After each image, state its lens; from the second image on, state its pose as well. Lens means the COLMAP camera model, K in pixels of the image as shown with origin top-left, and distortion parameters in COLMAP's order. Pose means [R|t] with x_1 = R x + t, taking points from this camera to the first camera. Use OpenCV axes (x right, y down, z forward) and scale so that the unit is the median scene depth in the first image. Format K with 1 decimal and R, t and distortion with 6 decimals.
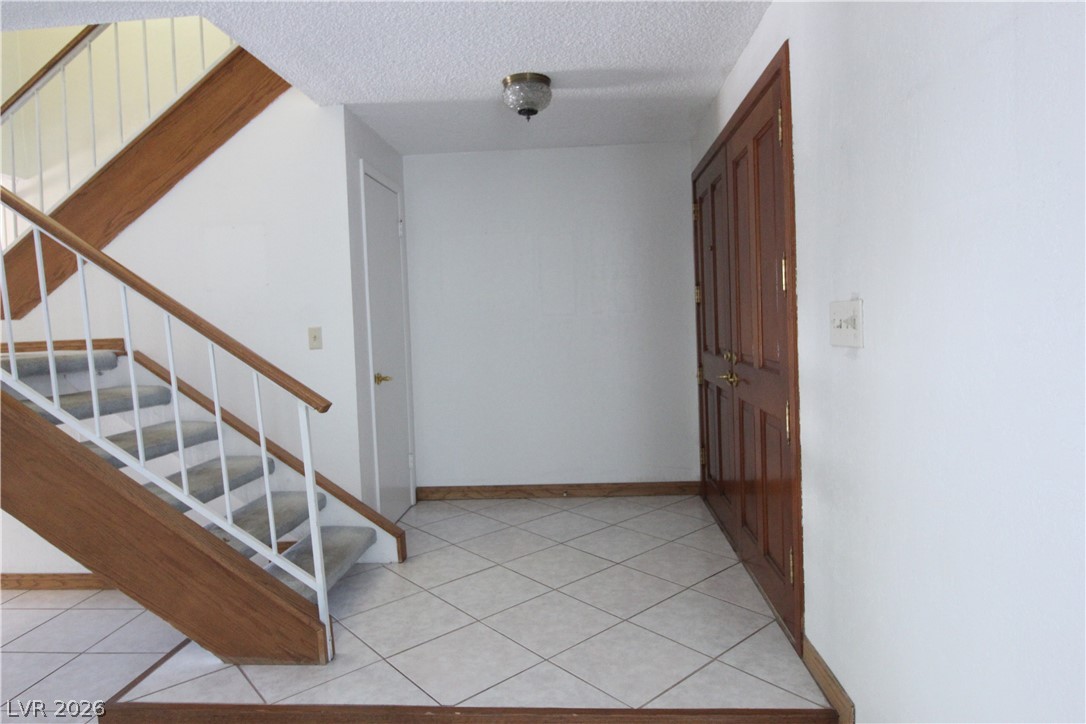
lens RADIAL K [[641.7, 0, 548.3], [0, 641.7, 346.7], [0, 0, 1]] dist [0.006615, -0.012855]
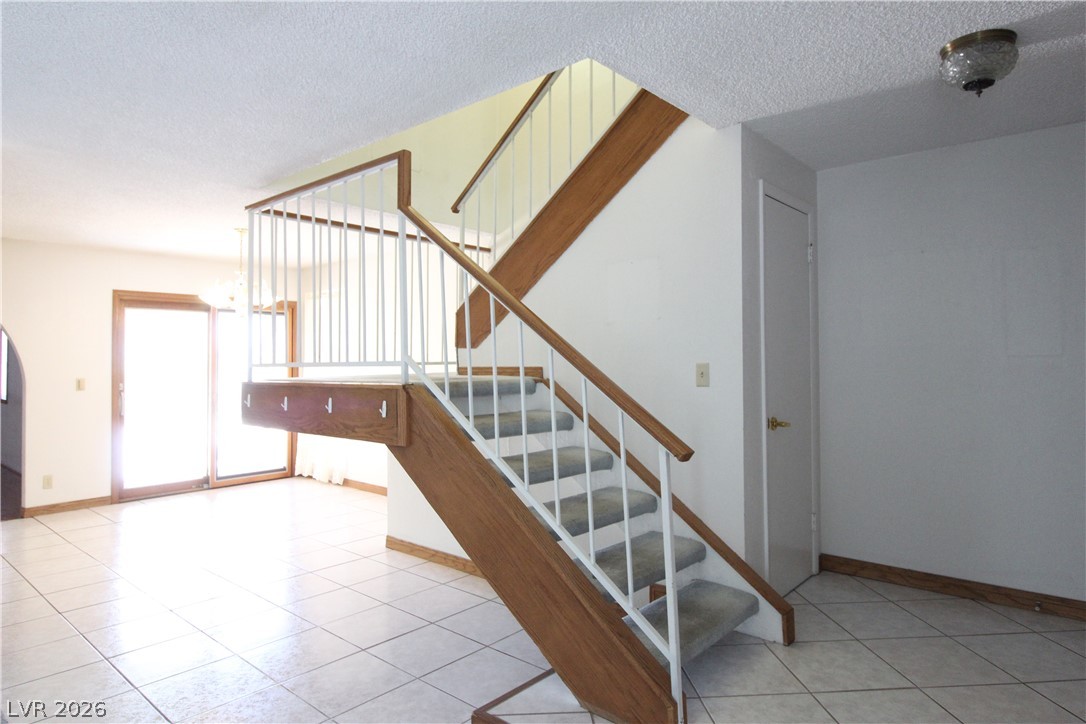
lens RADIAL K [[641.7, 0, 548.3], [0, 641.7, 346.7], [0, 0, 1]] dist [0.006615, -0.012855]
pose [[0.794489, 0.019270, -0.606973, 0.027769], [-0.050208, 0.998159, -0.034031, -0.011804], [0.605200, 0.057512, 0.793993, 0.122359]]
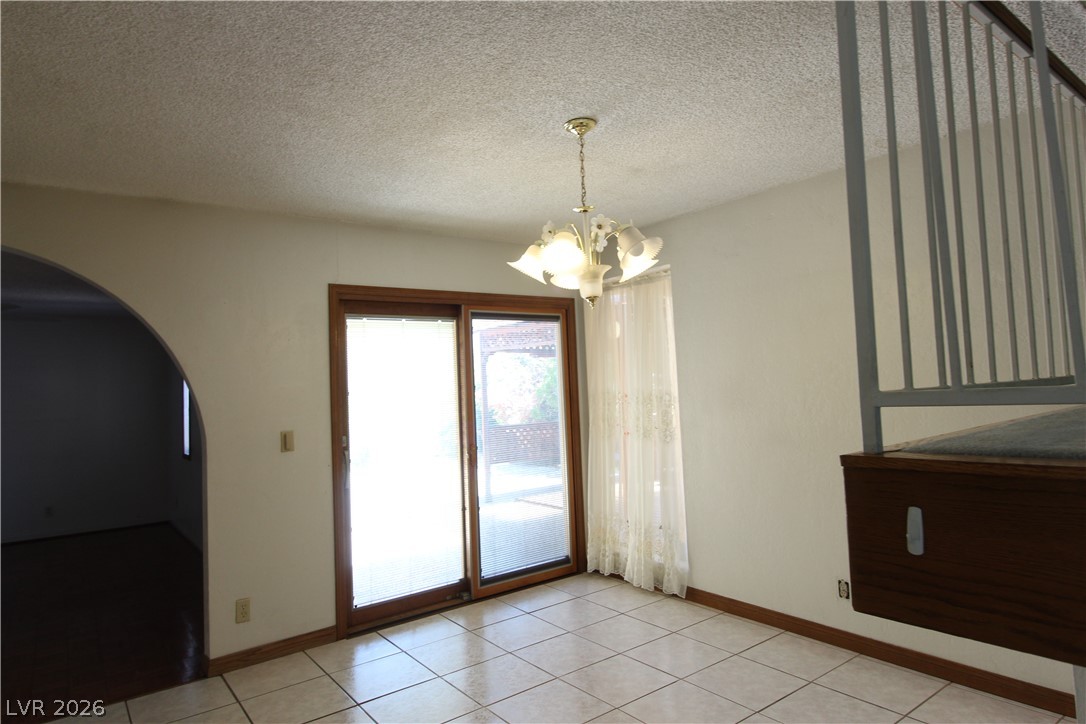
lens RADIAL K [[641.7, 0, 548.3], [0, 641.7, 346.7], [0, 0, 1]] dist [0.006615, -0.012855]
pose [[0.654713, -0.045954, -0.754480, -1.074199], [-0.009258, 0.997588, -0.068796, 0.011626], [0.755821, 0.052027, 0.652708, 0.402147]]
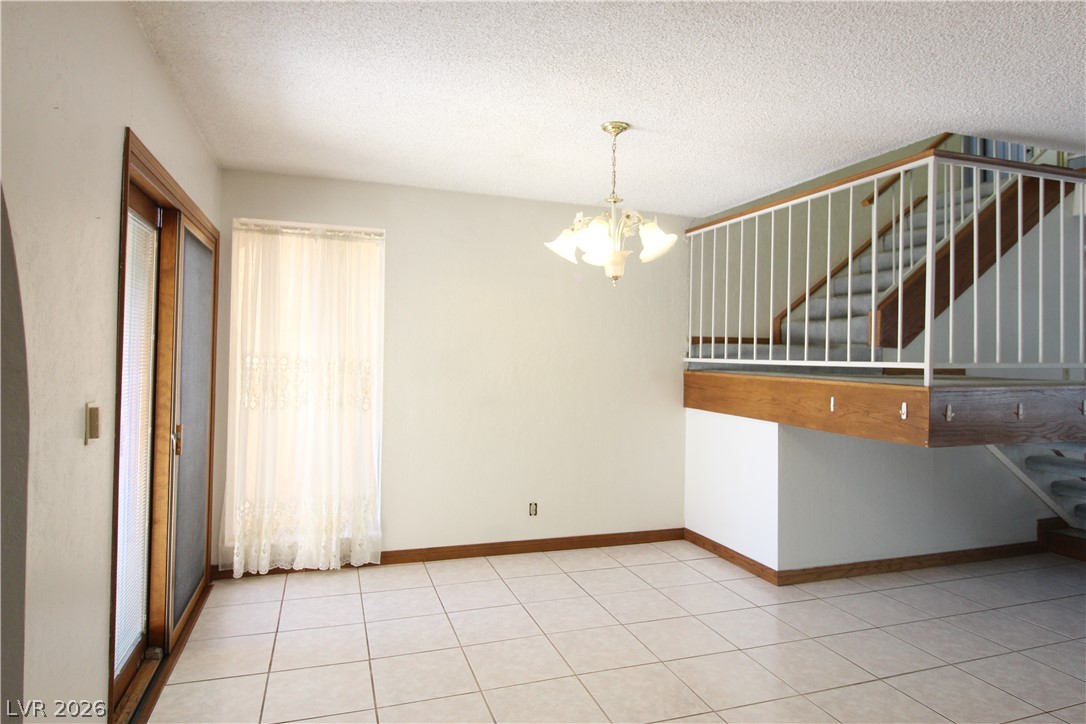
lens RADIAL K [[641.7, 0, 548.3], [0, 641.7, 346.7], [0, 0, 1]] dist [0.006615, -0.012855]
pose [[0.922663, 0.051499, 0.382152, -2.078340], [-0.027605, 0.997320, -0.067750, 0.065027], [-0.384617, 0.051961, 0.921613, 0.132780]]
